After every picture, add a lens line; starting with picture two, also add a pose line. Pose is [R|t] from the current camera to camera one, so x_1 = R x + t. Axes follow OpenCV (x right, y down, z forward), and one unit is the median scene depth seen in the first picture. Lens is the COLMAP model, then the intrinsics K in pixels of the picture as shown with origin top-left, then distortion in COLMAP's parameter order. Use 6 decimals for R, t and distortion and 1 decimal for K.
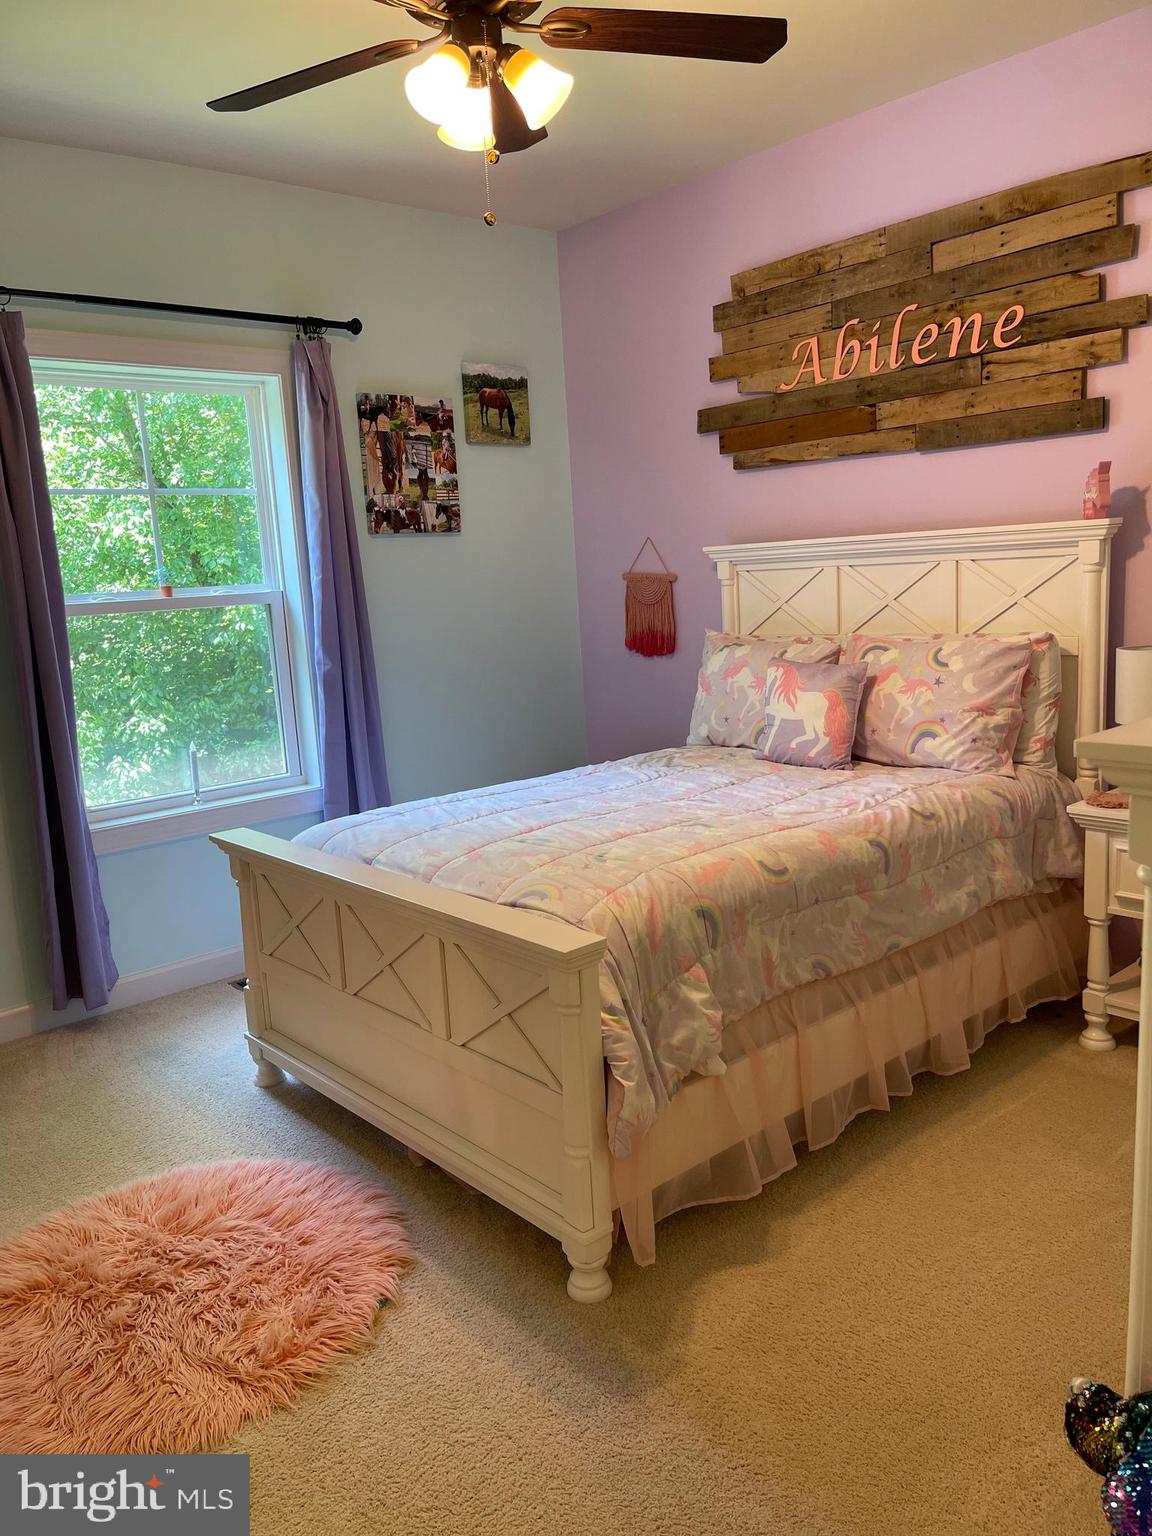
lens RADIAL K [[1165.0, 0, 559.9], [0, 1165.0, 770.5], [0, 0, 1]] dist [0.024782, 0.000304]
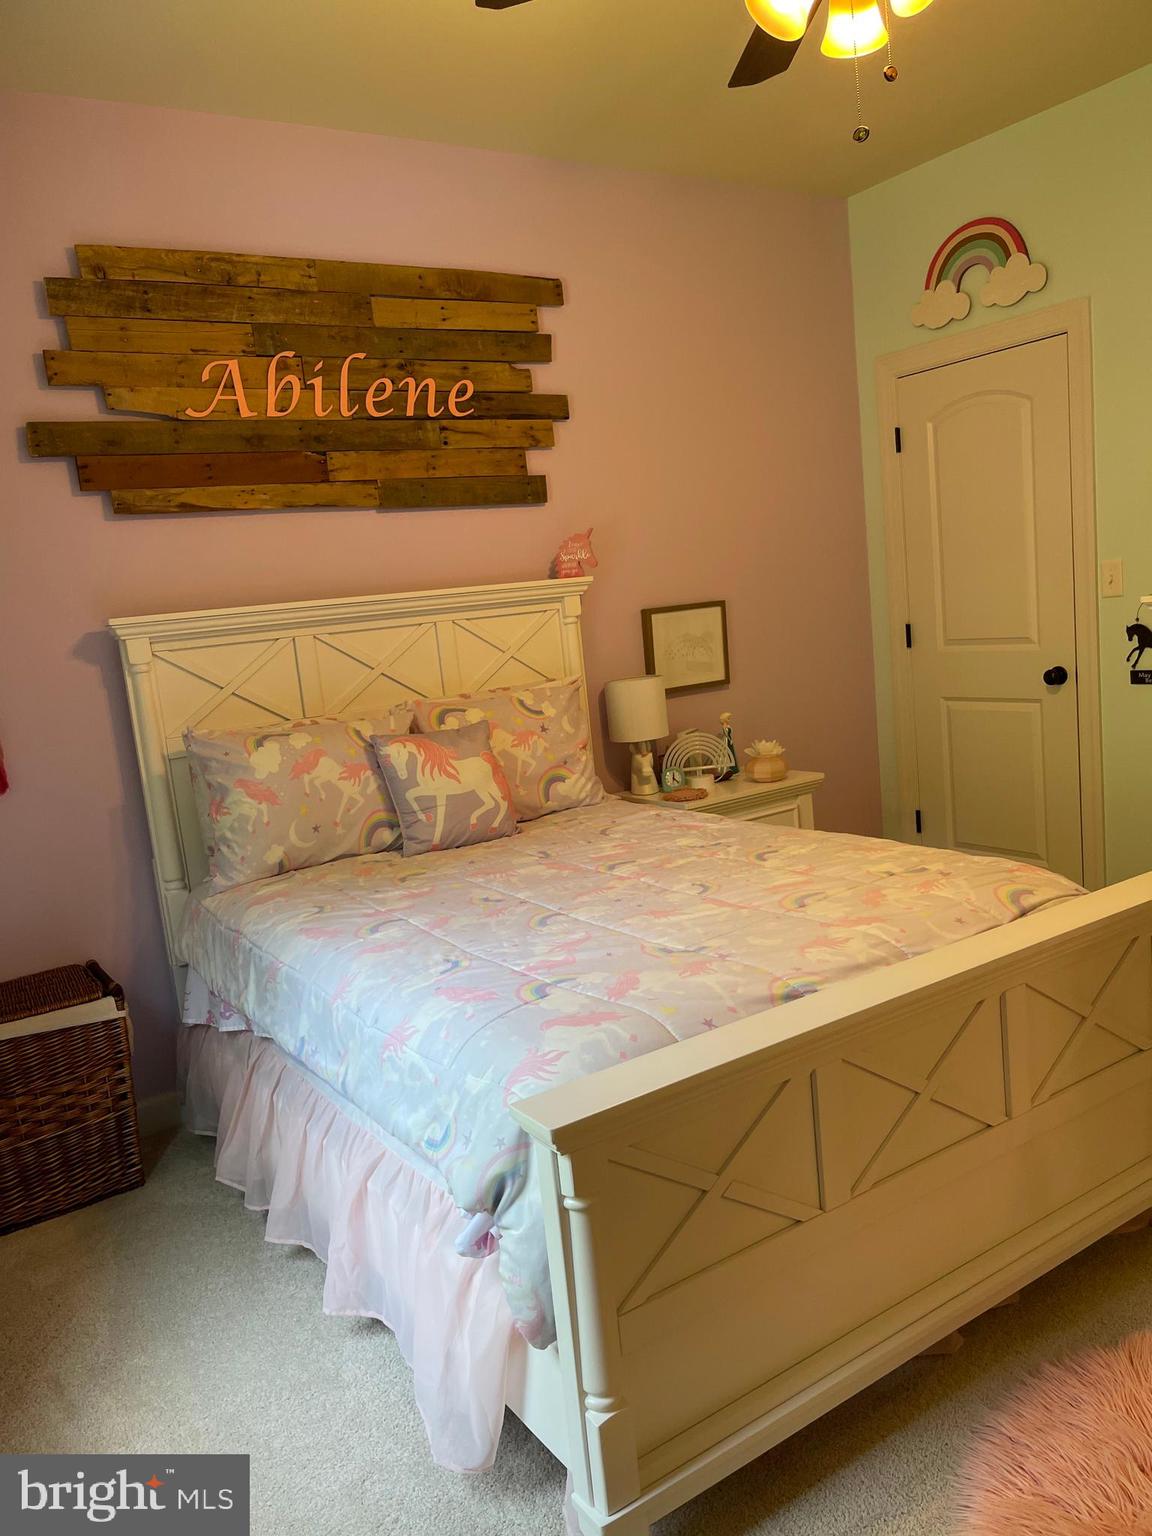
lens RADIAL K [[1165.0, 0, 580.9], [0, 1165.0, 780.0], [0, 0, 1]] dist [0.024782, 0.000304]
pose [[0.135102, -0.104123, 0.985346, -0.627807], [0.267215, 0.961445, 0.064959, -0.084499], [-0.954119, 0.254523, 0.157716, 0.773094]]
